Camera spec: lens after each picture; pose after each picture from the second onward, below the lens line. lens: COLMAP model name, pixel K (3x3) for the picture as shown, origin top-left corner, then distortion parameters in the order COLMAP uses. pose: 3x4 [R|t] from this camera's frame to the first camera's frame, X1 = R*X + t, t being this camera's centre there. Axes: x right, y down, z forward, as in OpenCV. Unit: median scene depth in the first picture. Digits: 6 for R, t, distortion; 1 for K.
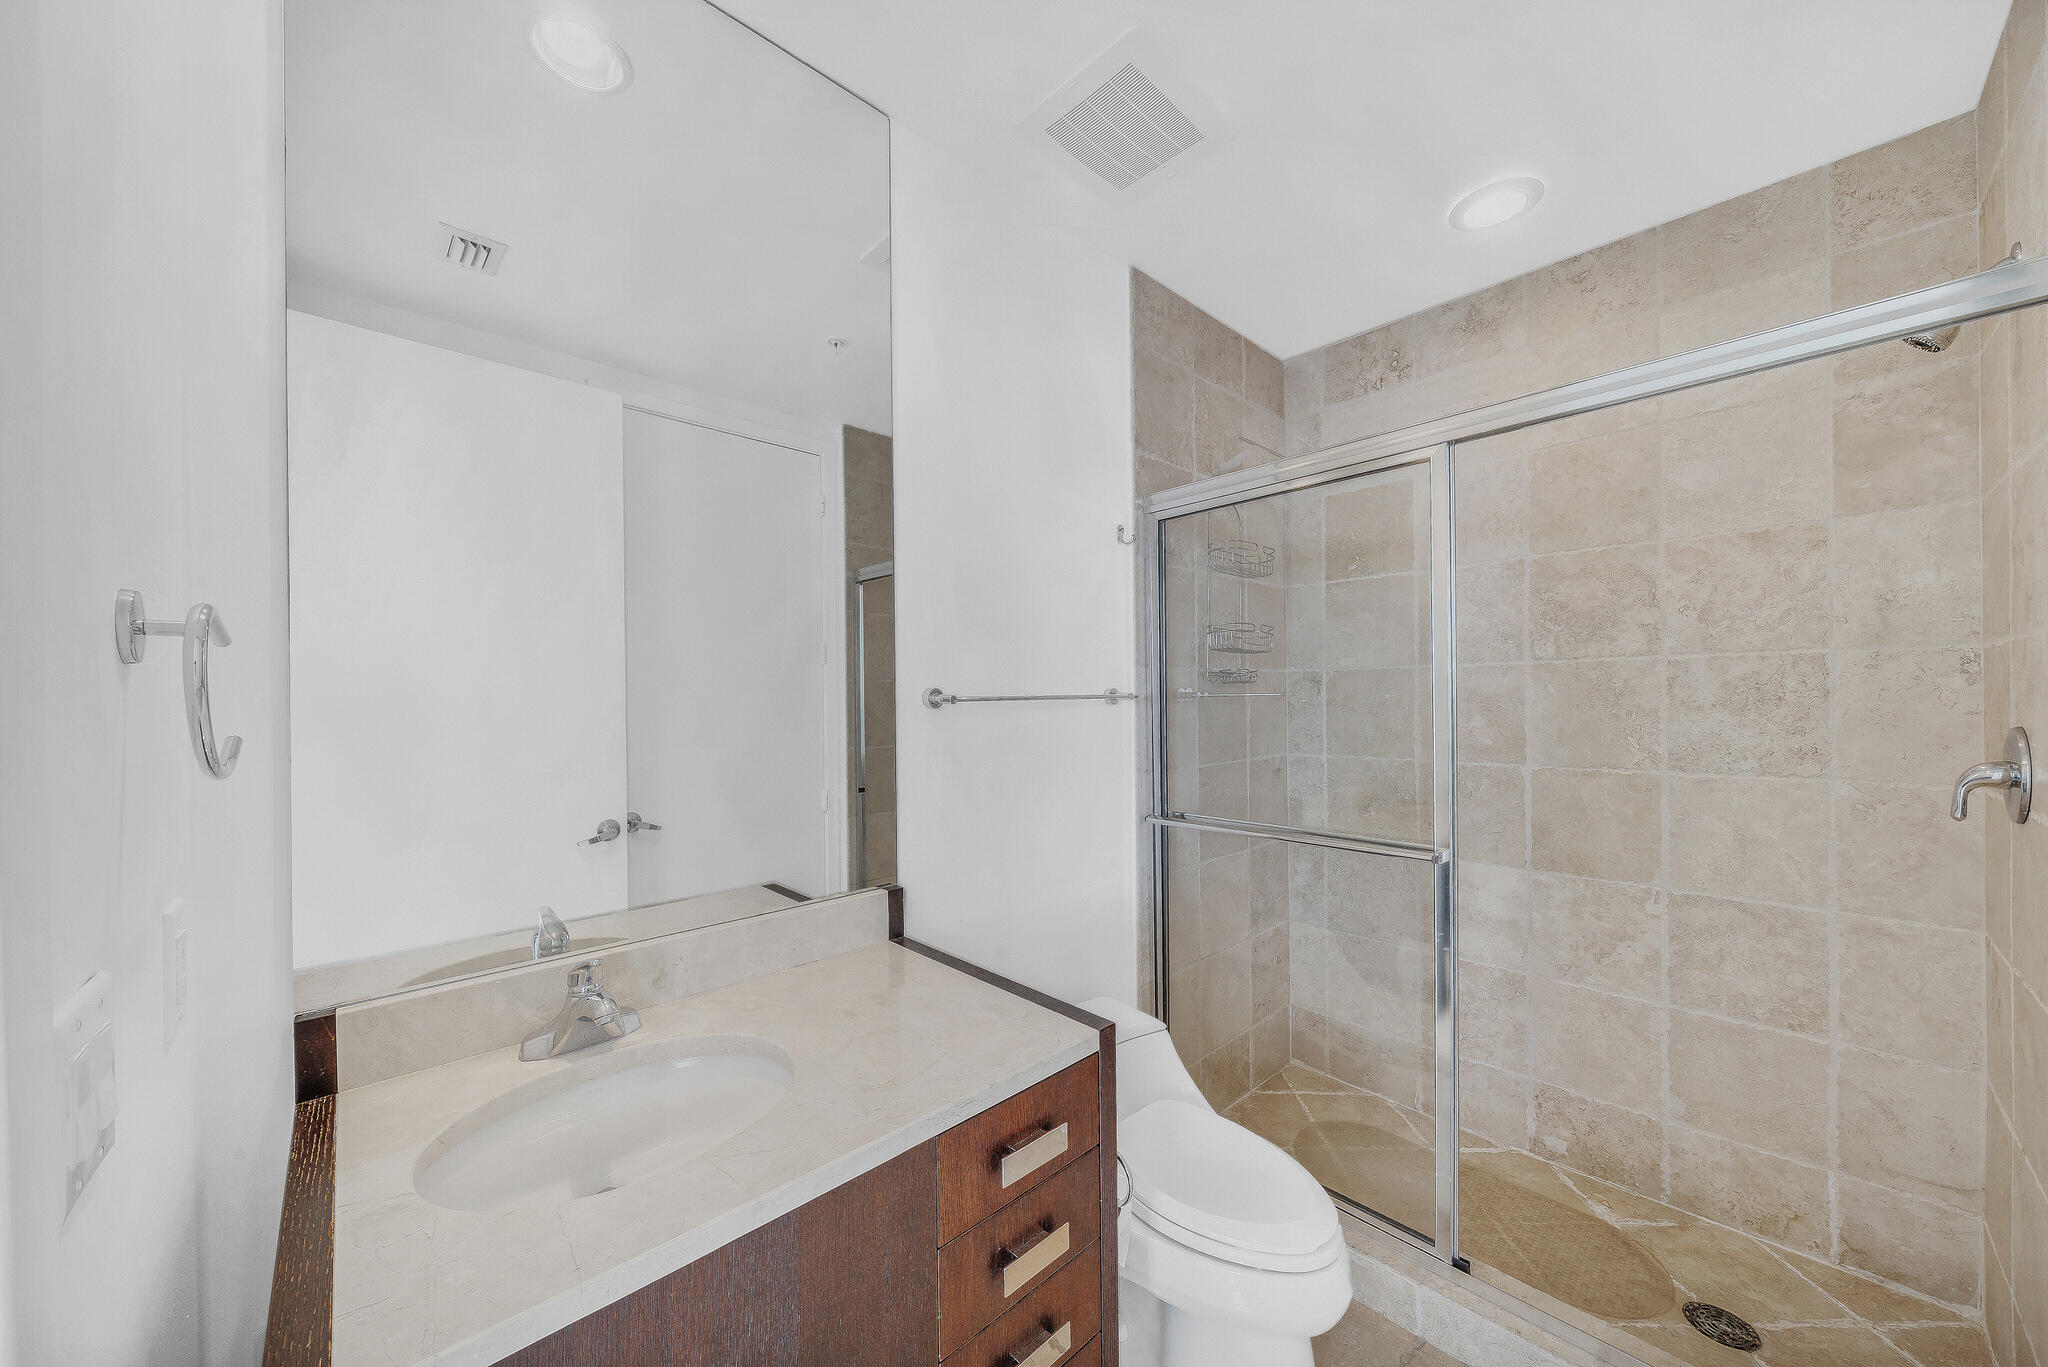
lens RADIAL K [[740.5, 0, 1024.0], [0, 740.5, 683.5], [0, 0, 1]] dist [0.009931, -0.000046]
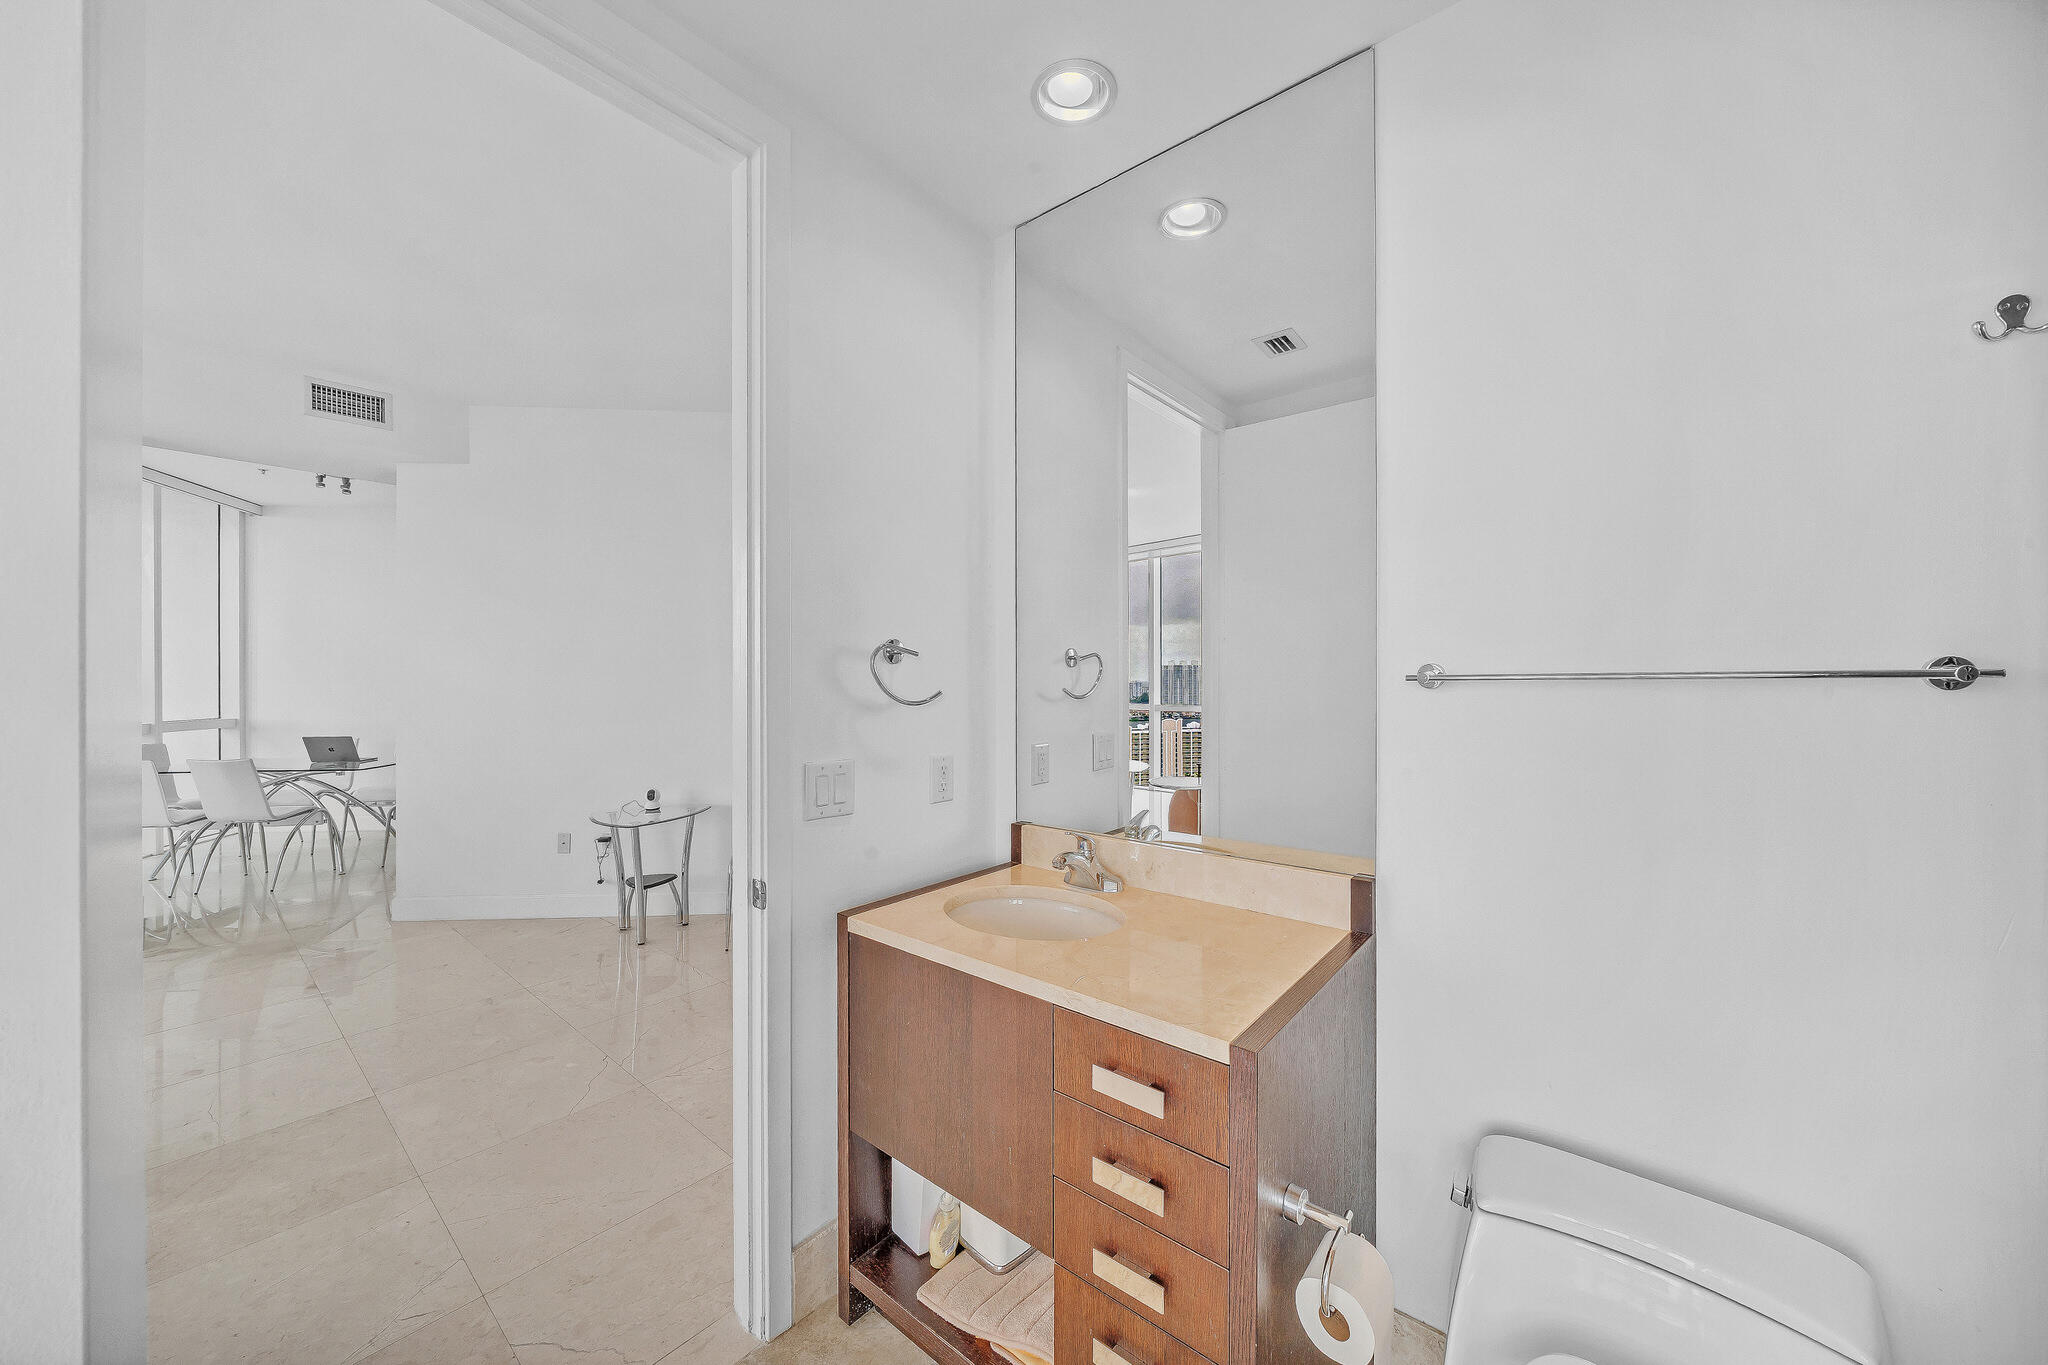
lens RADIAL K [[730.9, 0, 1025.0], [0, 730.9, 671.5], [0, 0, 1]] dist [-0.004279, -0.000218]
pose [[0.132387, -0.001100, -0.991197, 0.650219], [0.024880, 0.999688, 0.002214, 0.000534], [0.990886, -0.024954, 0.132373, 0.434992]]
